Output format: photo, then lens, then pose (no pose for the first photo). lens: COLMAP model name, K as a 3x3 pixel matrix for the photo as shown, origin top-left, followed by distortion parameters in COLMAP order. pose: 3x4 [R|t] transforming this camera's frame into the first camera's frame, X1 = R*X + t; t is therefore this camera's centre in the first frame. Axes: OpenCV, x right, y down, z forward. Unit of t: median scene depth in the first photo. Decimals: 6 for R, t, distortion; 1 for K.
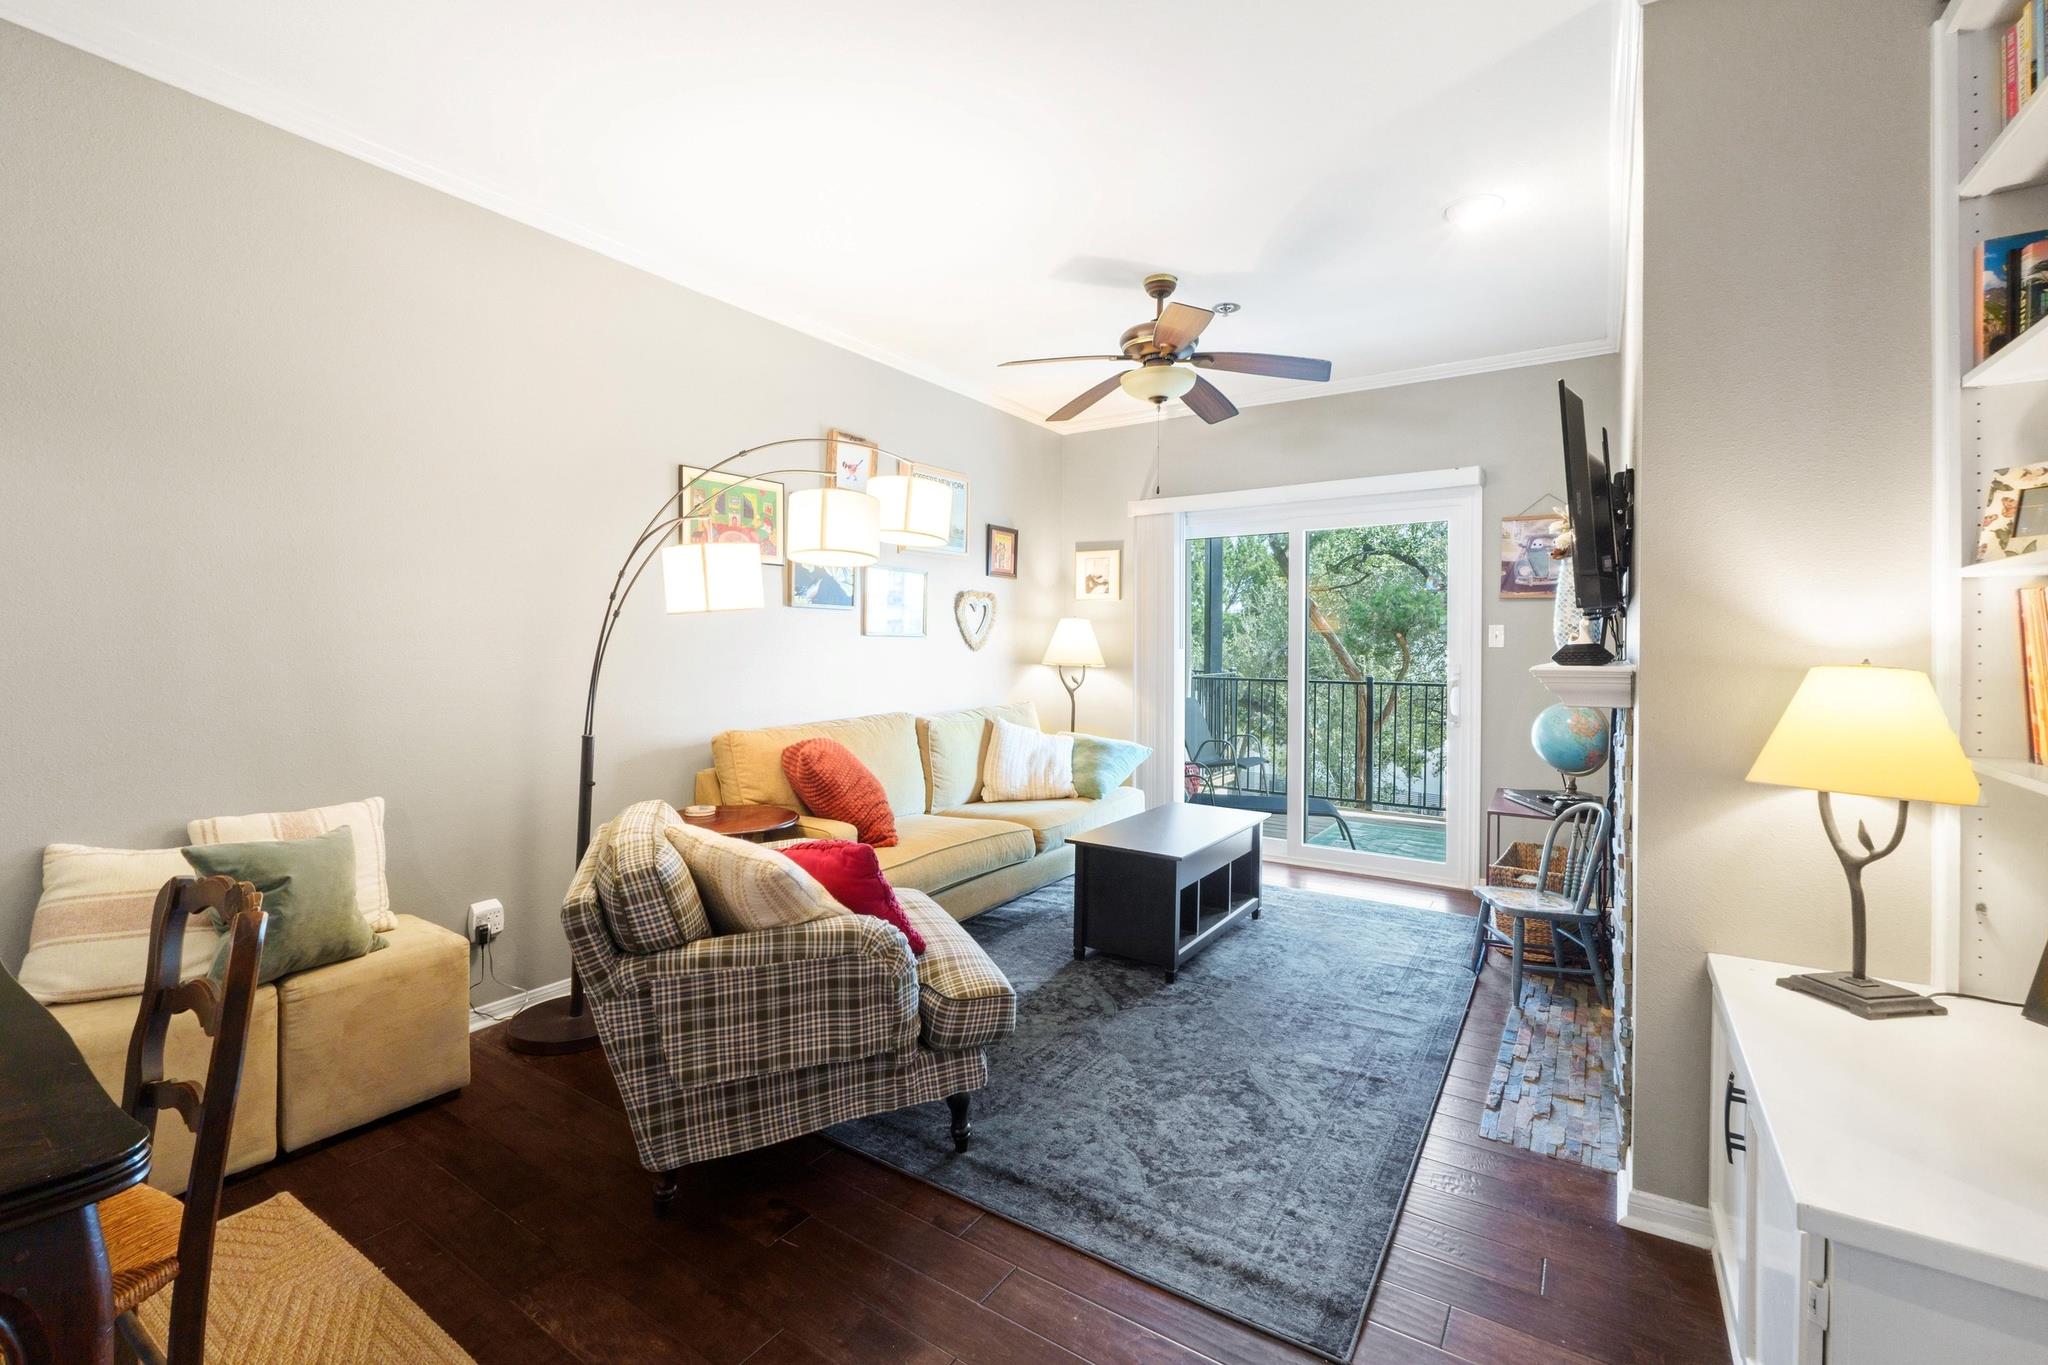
lens RADIAL K [[872.0, 0, 1023.3], [0, 872.0, 665.9], [0, 0, 1]] dist [-0.003001, -0.000240]
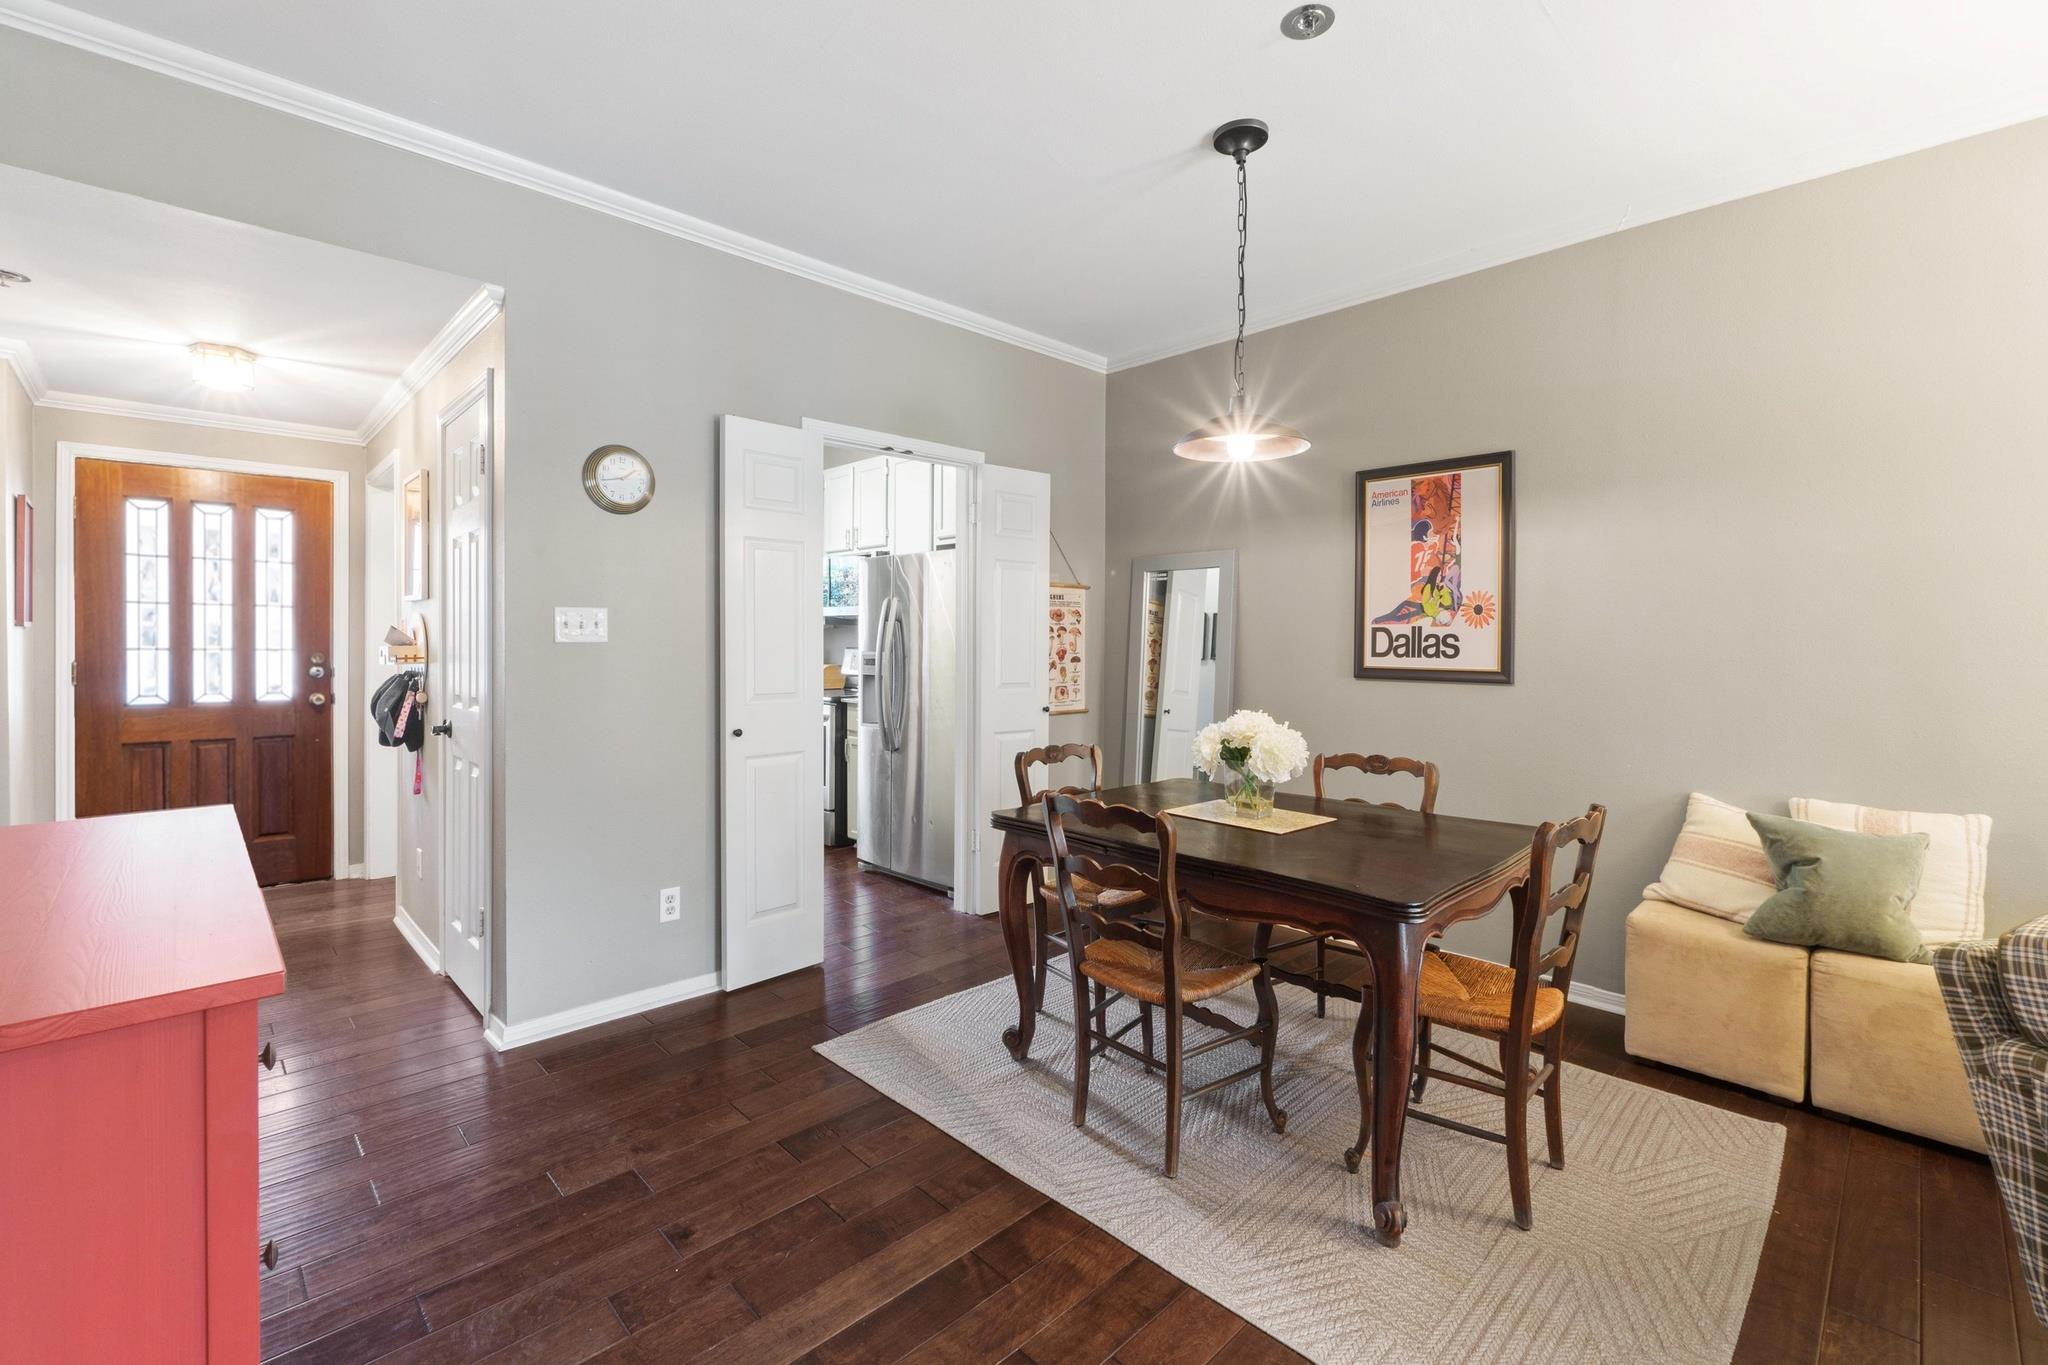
lens RADIAL K [[872.0, 0, 1023.5], [0, 872.0, 664.1], [0, 0, 1]] dist [-0.003001, -0.000240]
pose [[-0.212946, 0.017989, -0.976898, 0.454854], [-0.027760, 0.999315, 0.024453, -0.005110], [0.976670, 0.032326, -0.212301, 0.231320]]
